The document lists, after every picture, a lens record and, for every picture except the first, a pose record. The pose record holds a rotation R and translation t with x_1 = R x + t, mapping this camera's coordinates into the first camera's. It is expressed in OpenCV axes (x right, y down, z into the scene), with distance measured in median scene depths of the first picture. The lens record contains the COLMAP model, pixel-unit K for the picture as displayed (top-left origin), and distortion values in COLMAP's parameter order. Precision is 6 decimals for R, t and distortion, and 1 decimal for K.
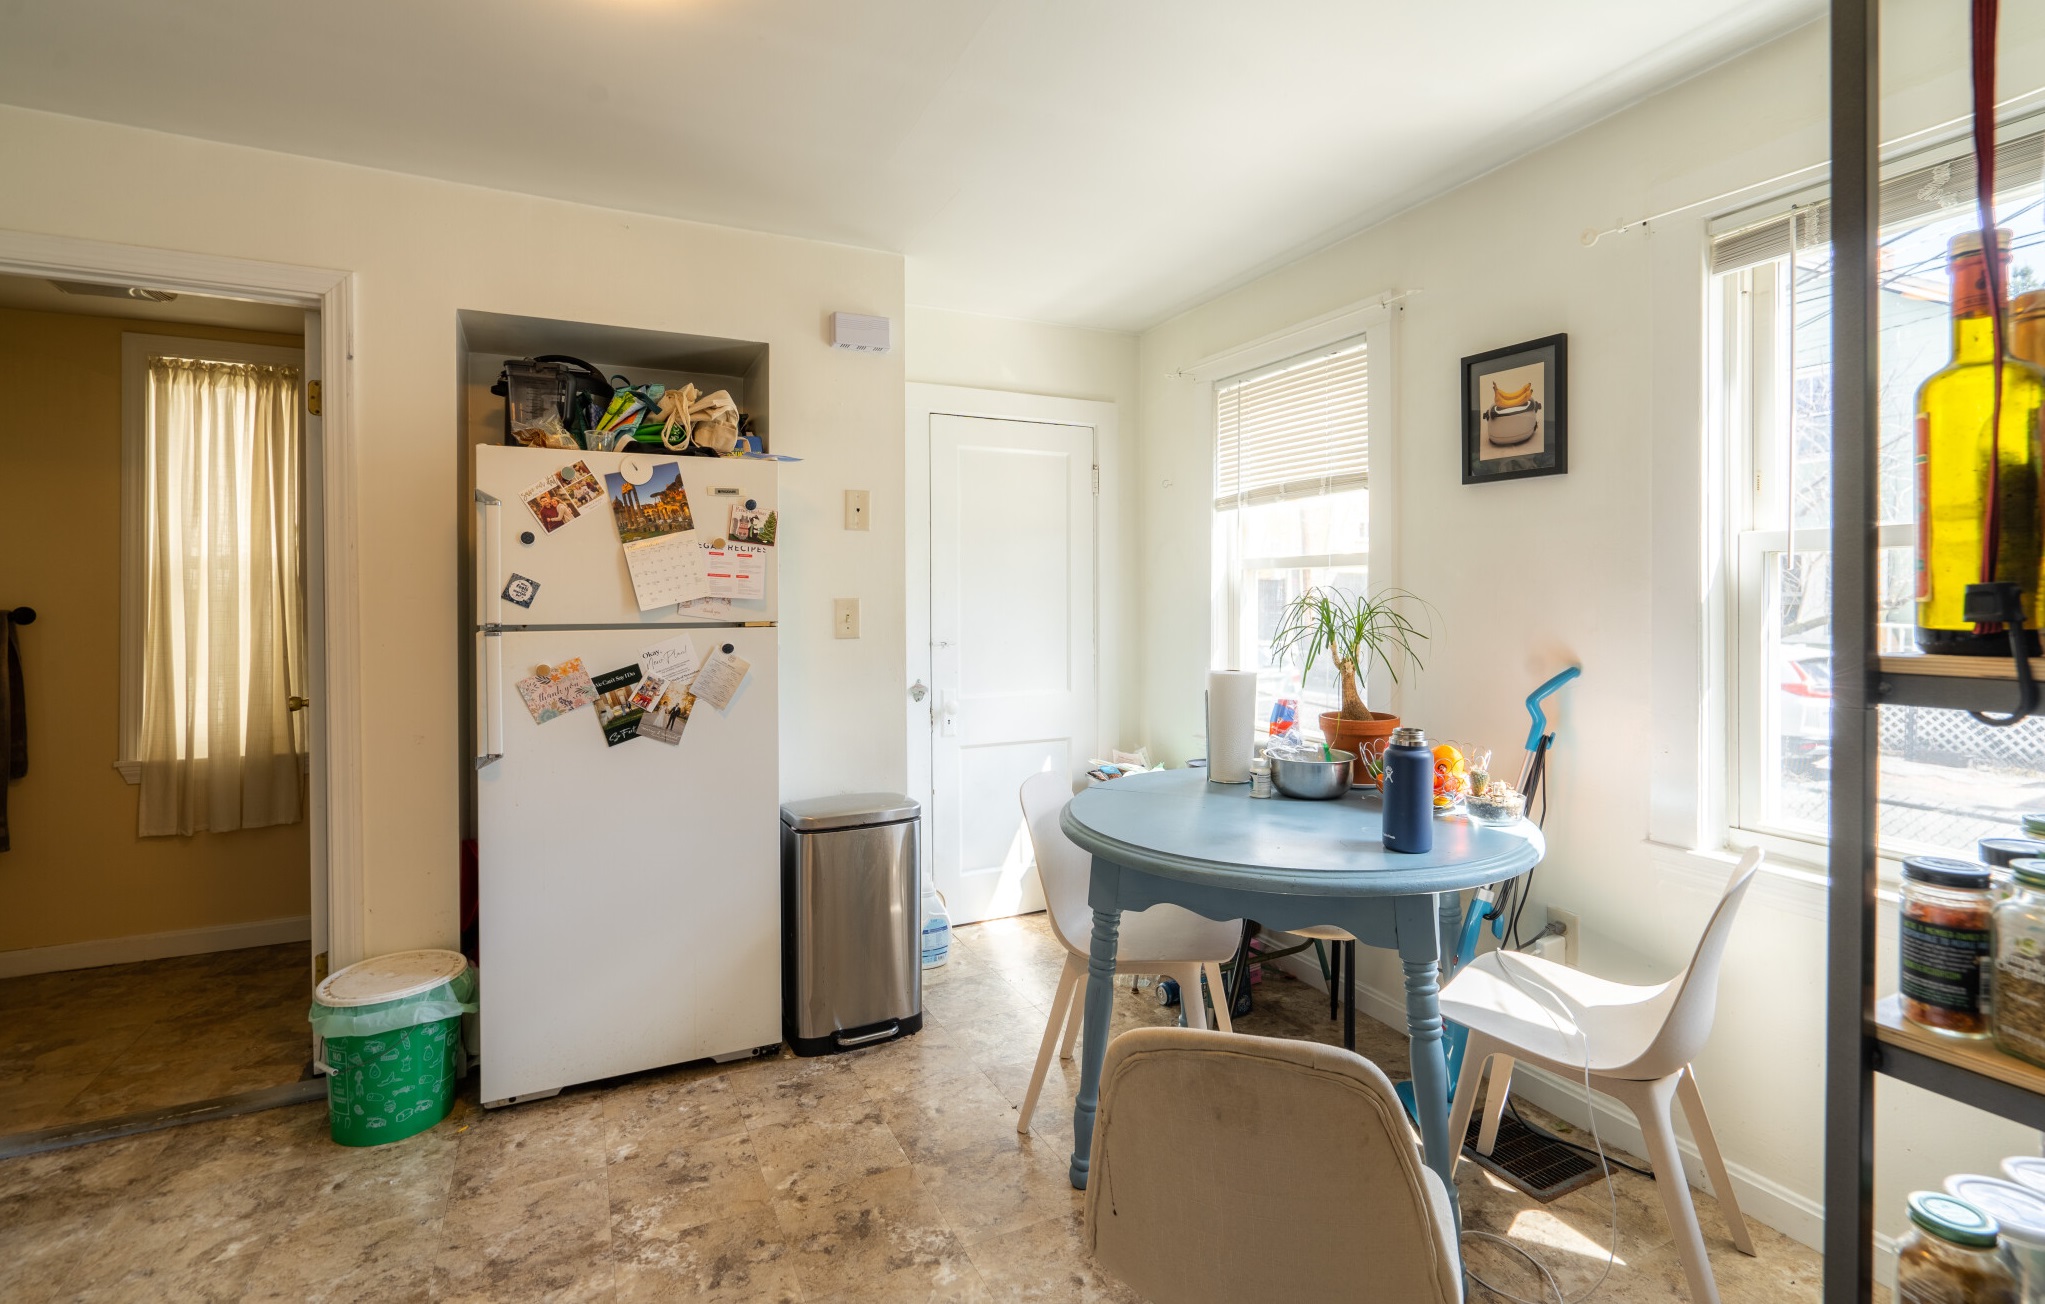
lens RADIAL K [[933.5, 0, 1010.9], [0, 933.5, 603.9], [0, 0, 1]] dist [-0.001240, -0.000218]
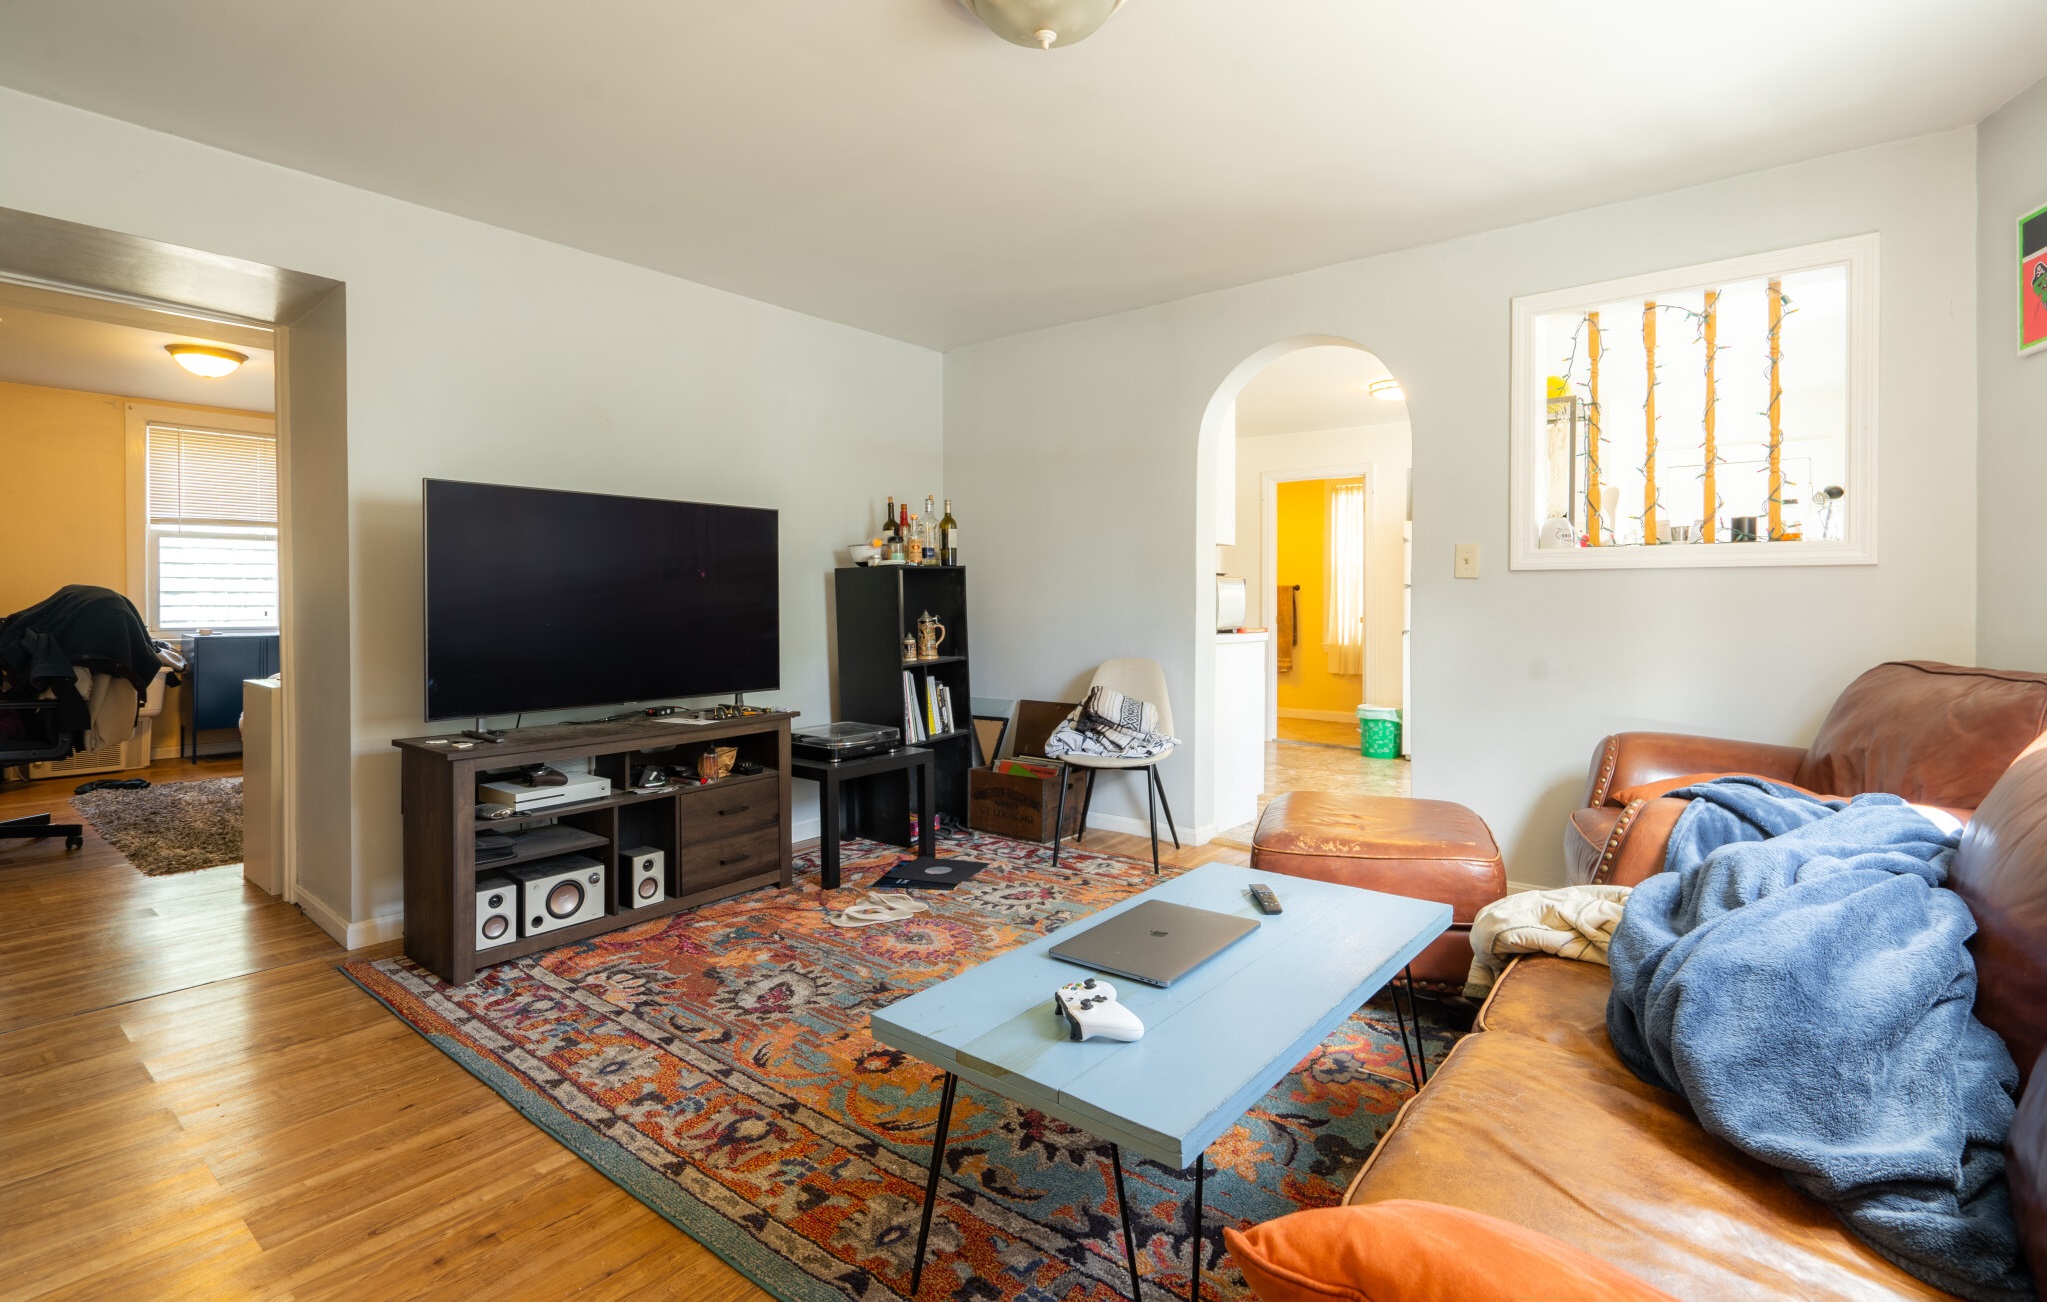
lens RADIAL K [[934.5, 0, 1011.9], [0, 934.5, 602.9], [0, 0, 1]] dist [-0.001240, -0.000218]
pose [[0.427029, 0.007223, -0.904209, 1.034940], [-0.006015, 0.999969, 0.005147, 0.049035], [0.904218, 0.003241, 0.427059, -0.900425]]
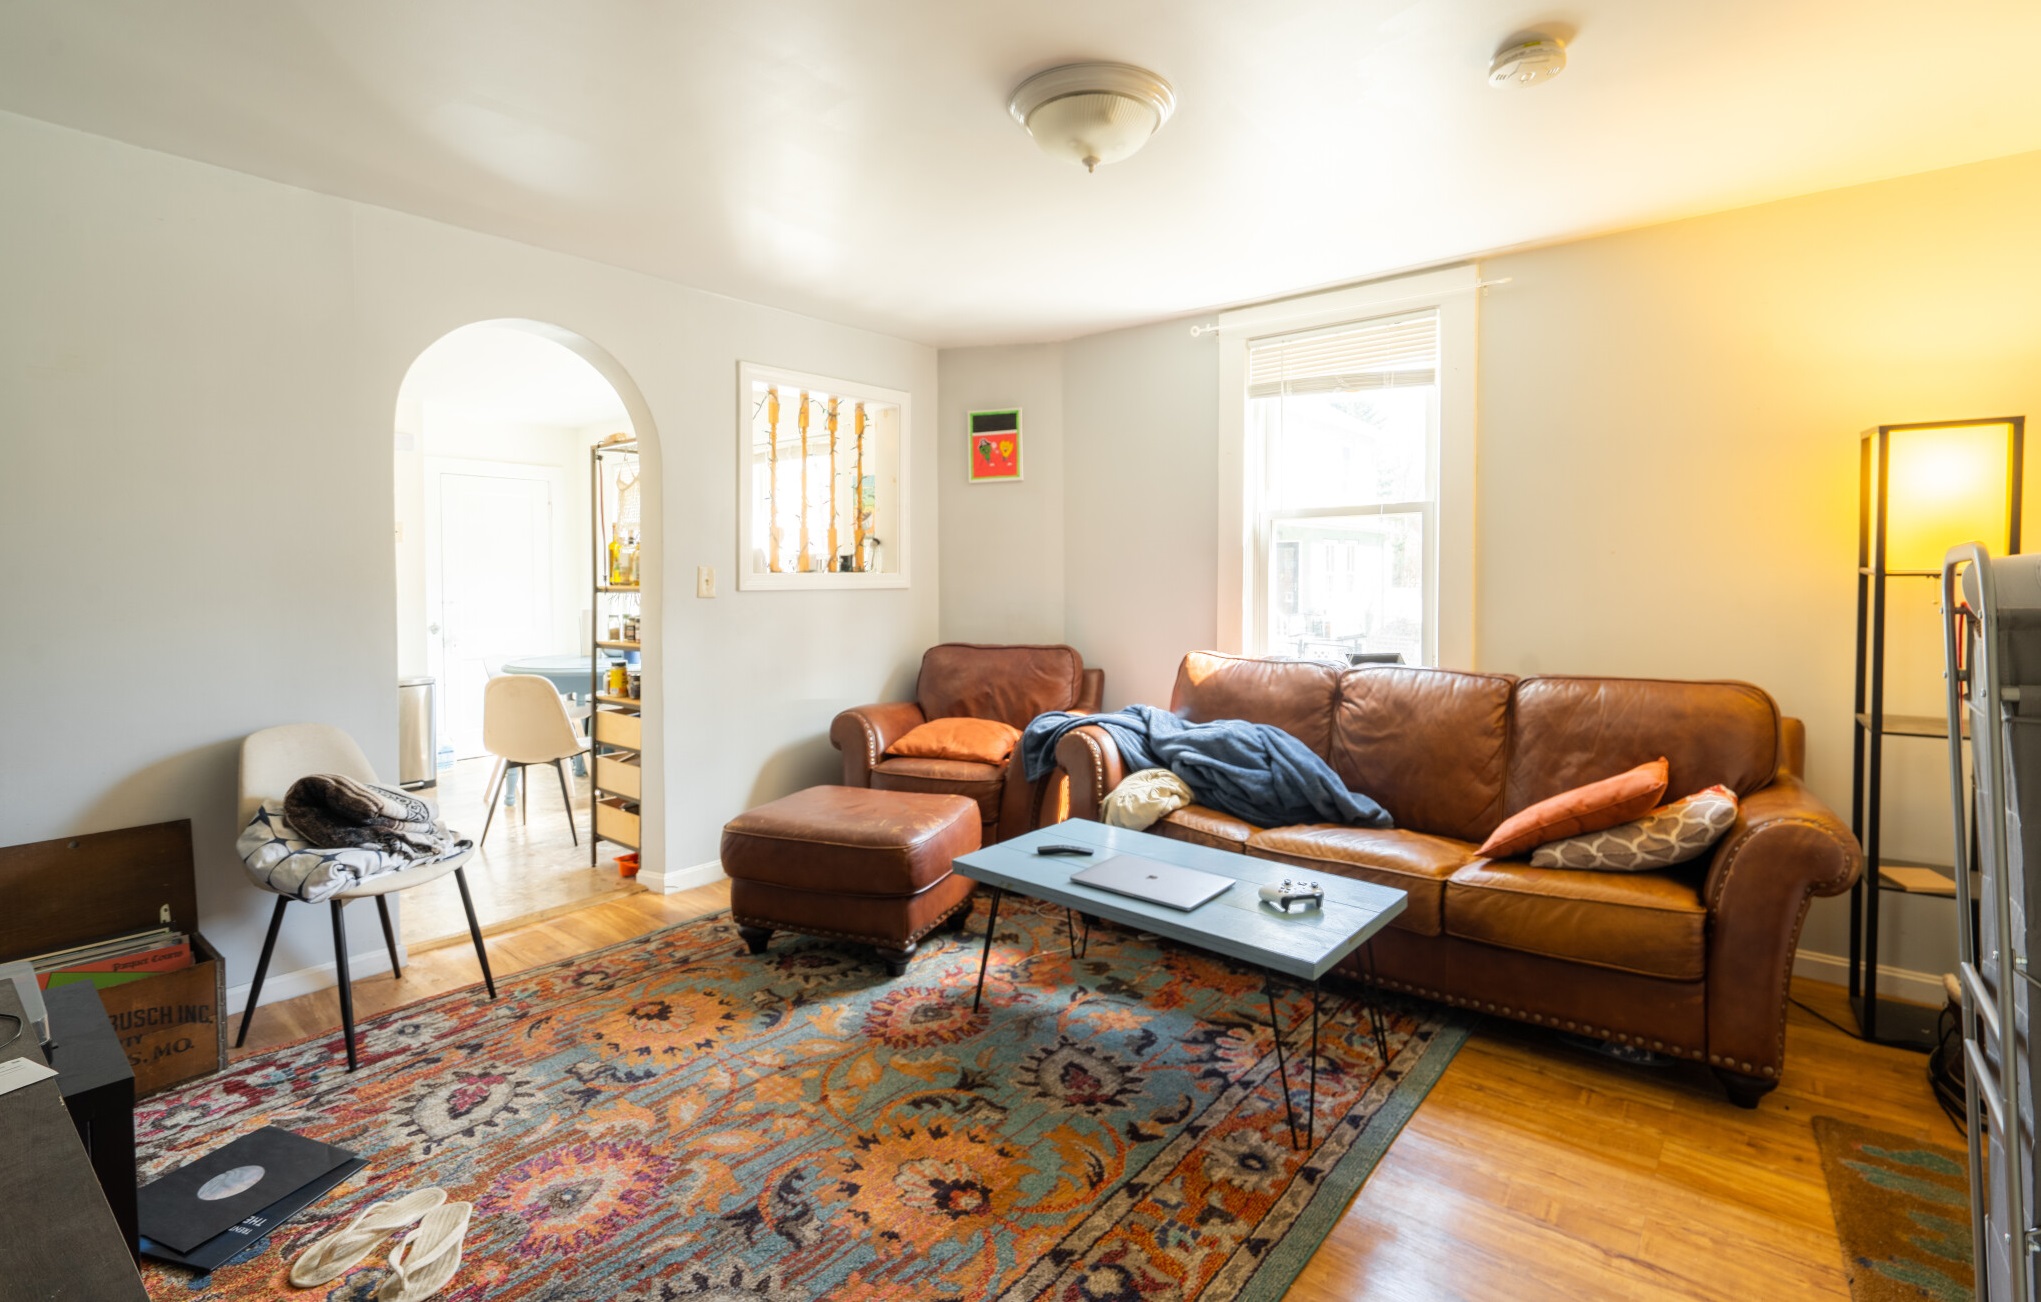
lens RADIAL K [[974.5, 0, 1025.1], [0, 974.5, 588.9], [0, 0, 1]] dist [-0.001603, -0.000299]
pose [[0.905657, -0.005080, 0.423981, 0.146522], [0.000488, 0.999940, 0.010938, -0.000156], [-0.424011, -0.009699, 0.905605, -1.264740]]
